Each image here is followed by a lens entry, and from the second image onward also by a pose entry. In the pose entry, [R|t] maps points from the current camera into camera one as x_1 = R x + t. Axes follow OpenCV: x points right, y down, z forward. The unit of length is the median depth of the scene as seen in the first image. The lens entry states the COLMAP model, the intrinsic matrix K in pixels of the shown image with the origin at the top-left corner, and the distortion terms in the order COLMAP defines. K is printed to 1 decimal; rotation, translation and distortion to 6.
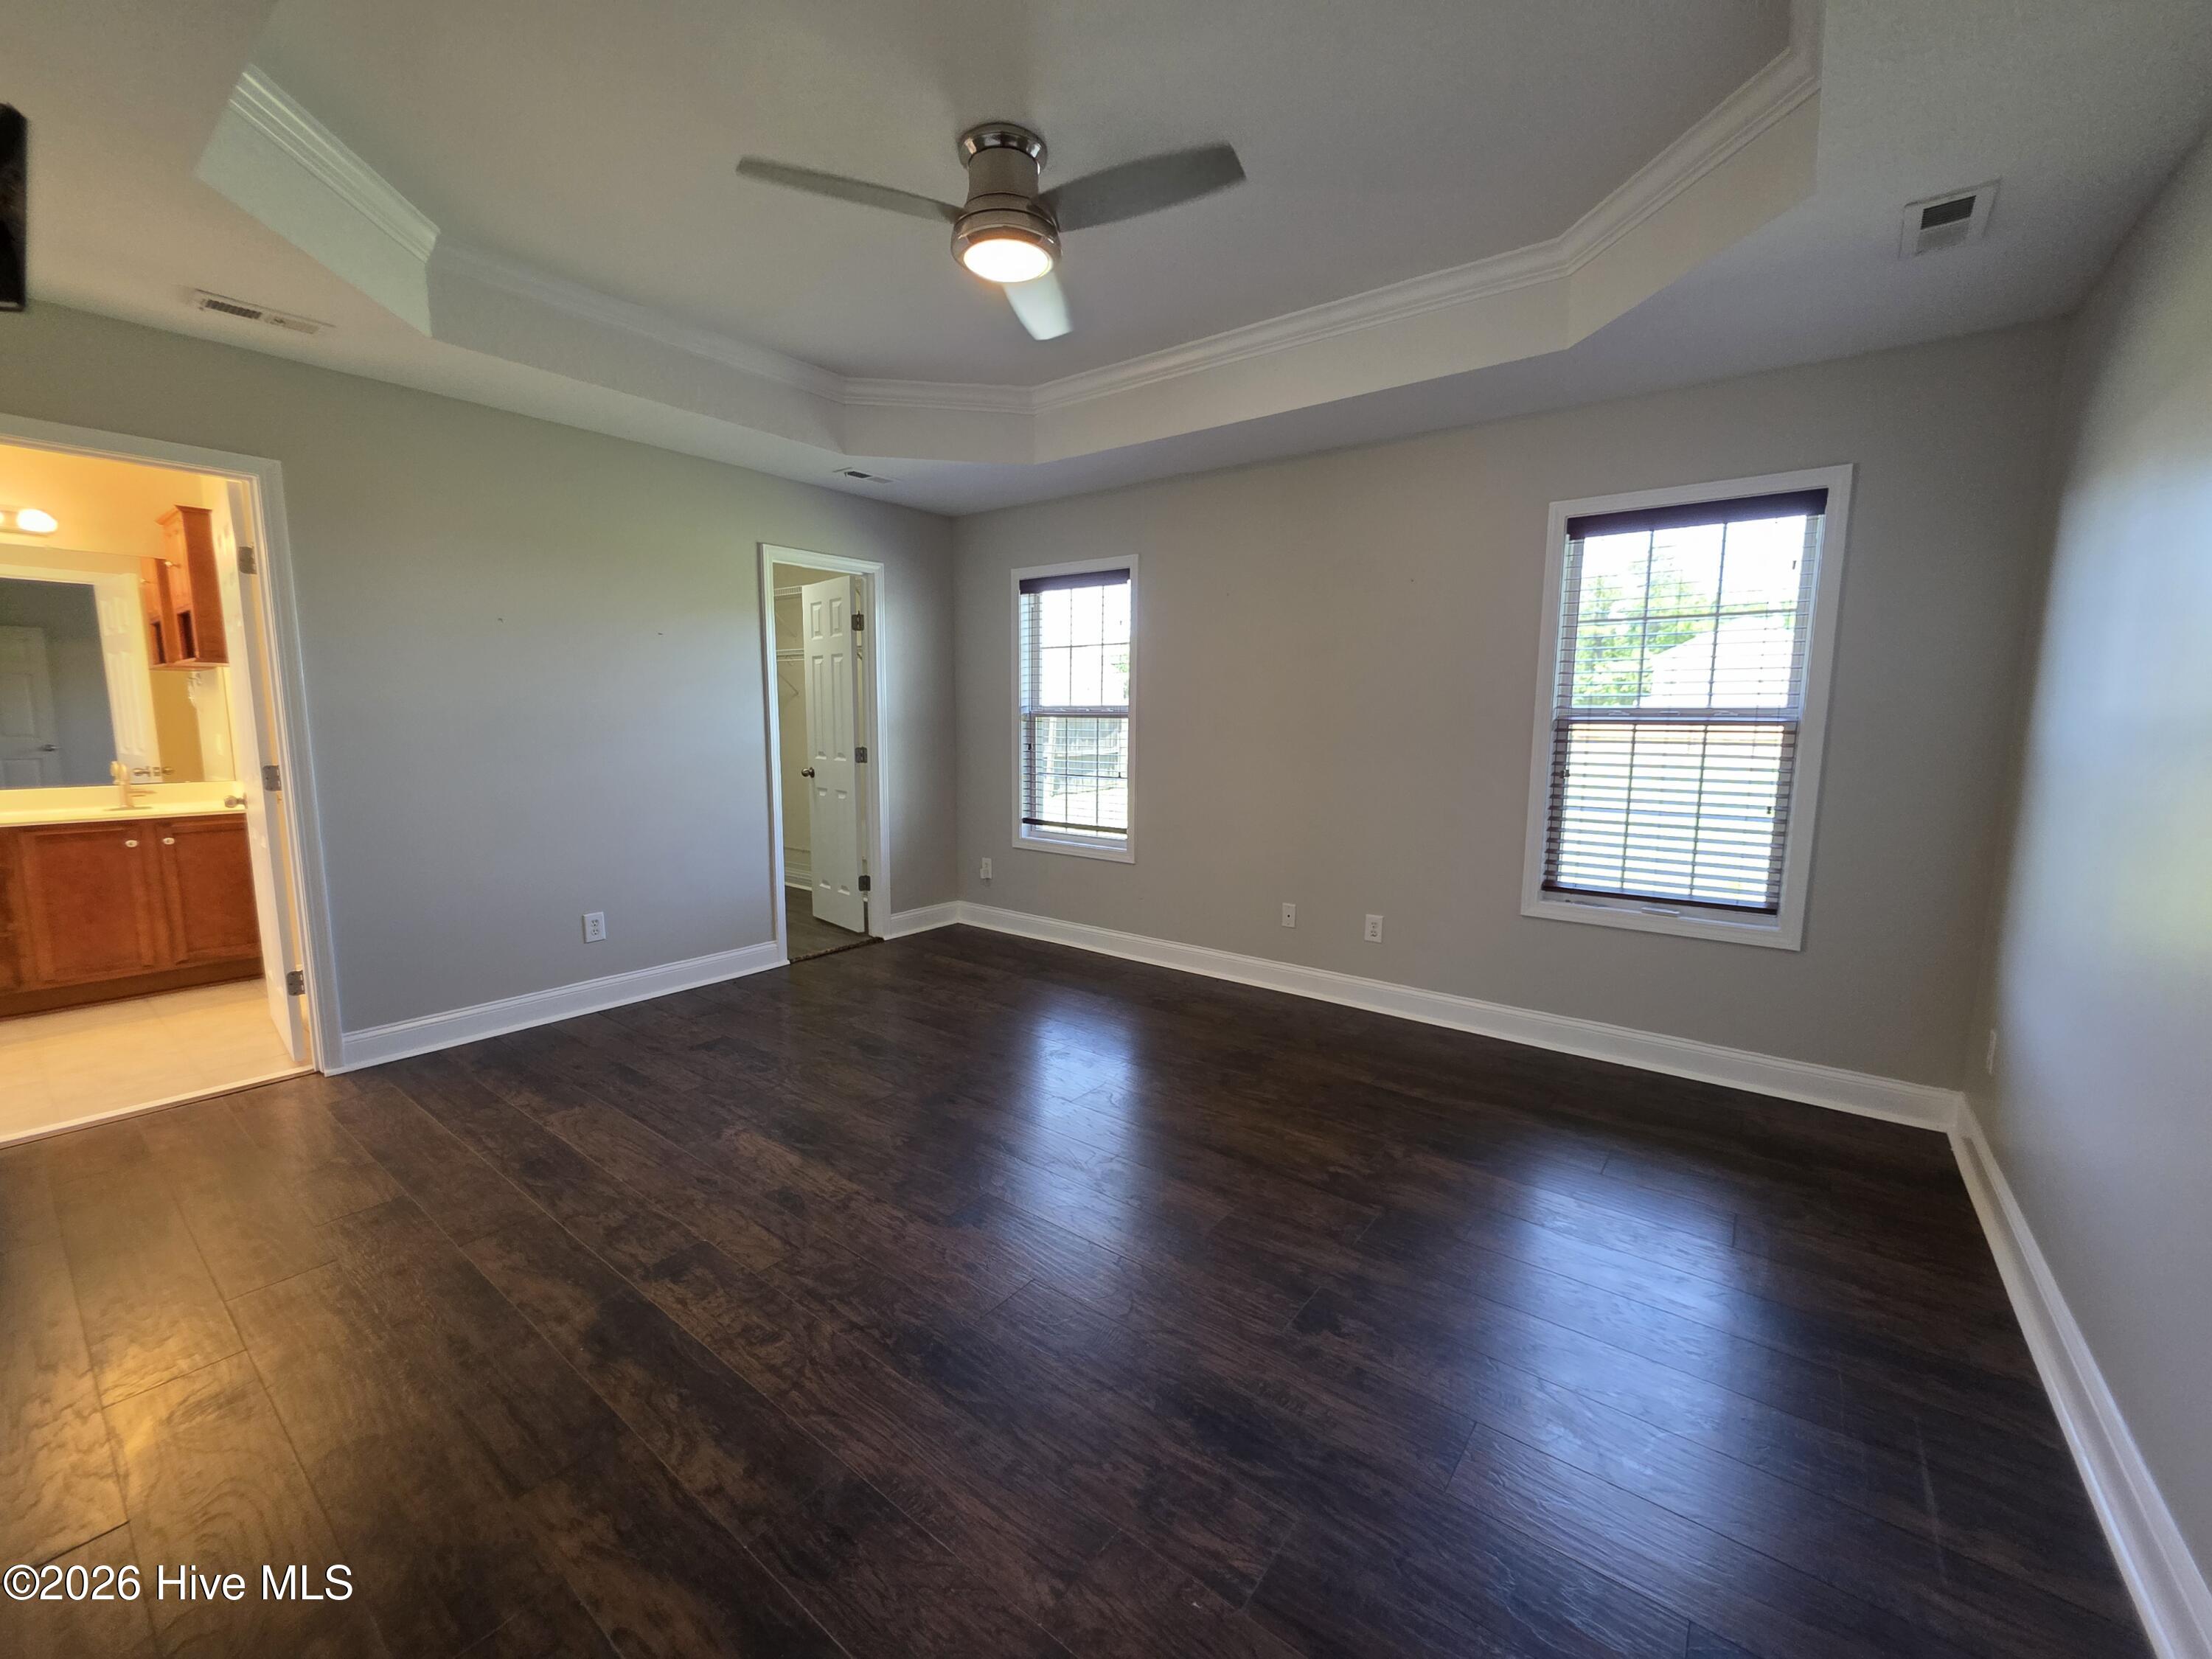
lens RADIAL K [[888.5, 0, 1108.5], [0, 888.5, 832.6], [0, 0, 1]] dist [-0.000714, -0.000060]
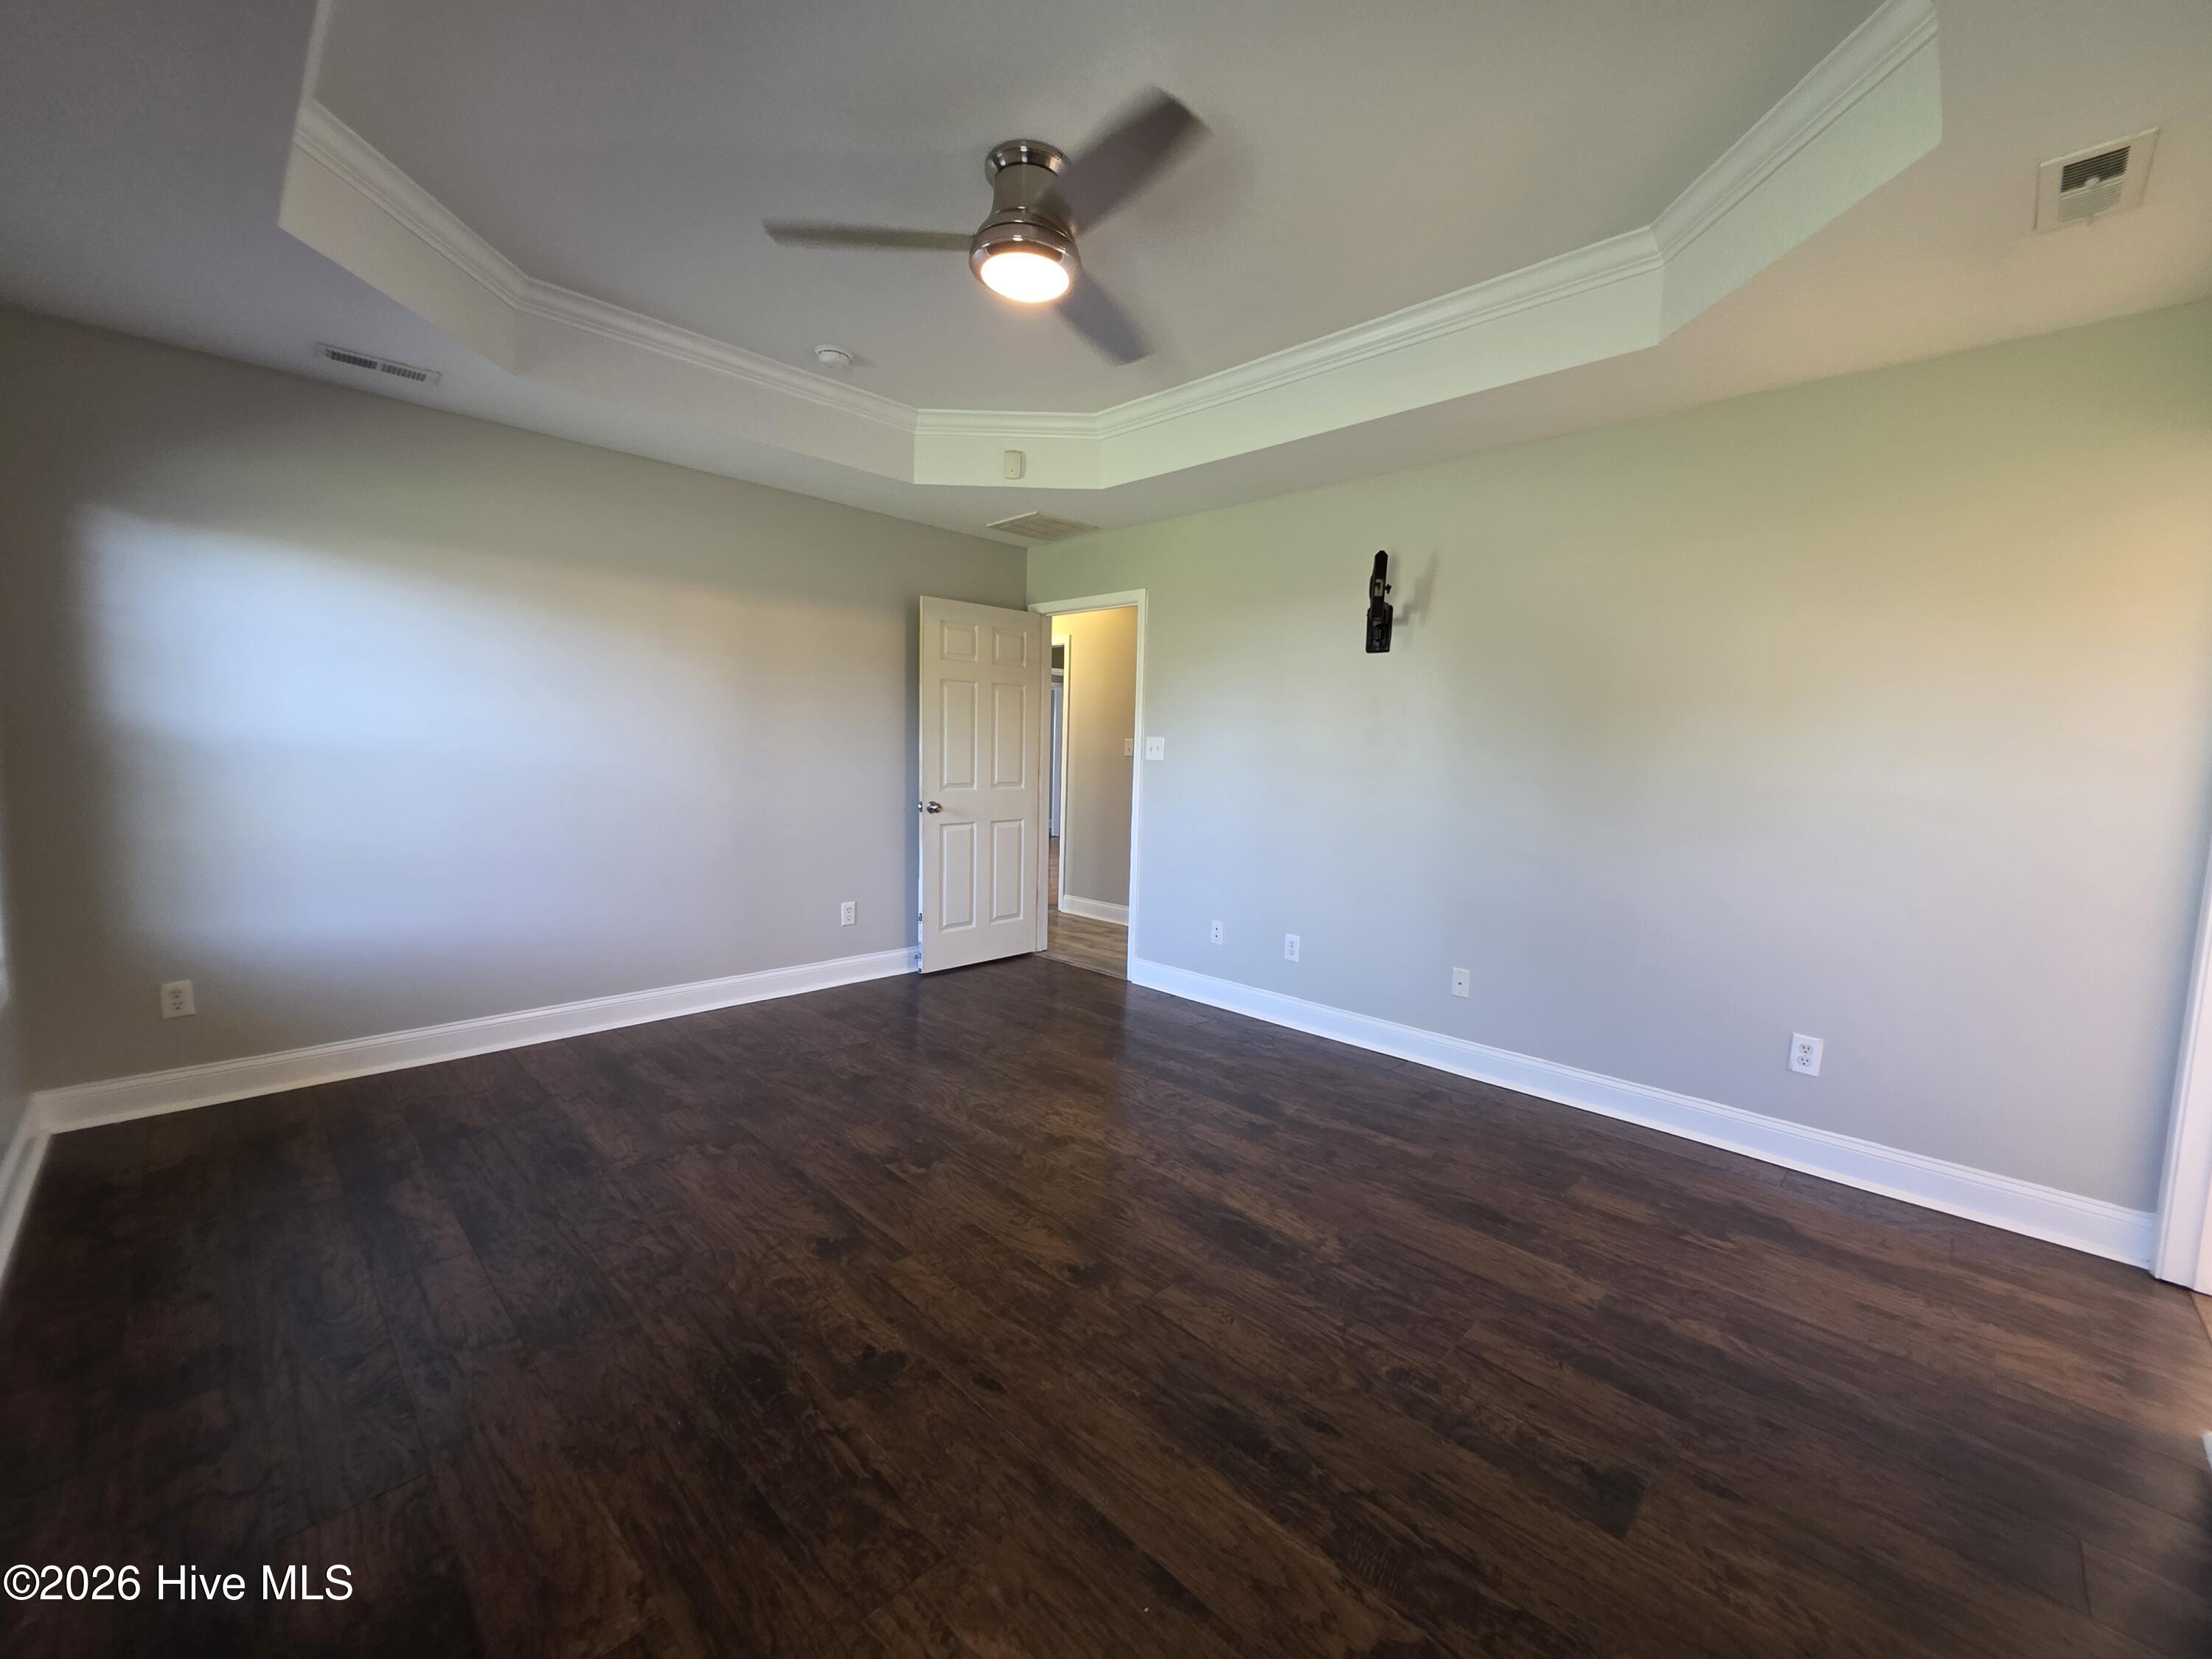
lens RADIAL K [[888.5, 0, 1108.5], [0, 888.5, 832.6], [0, 0, 1]] dist [-0.000714, -0.000060]
pose [[-0.991892, -0.050845, 0.116469, -0.311758], [-0.023537, 0.974120, 0.224801, -0.239282], [-0.124885, 0.220237, -0.967419, 1.858155]]
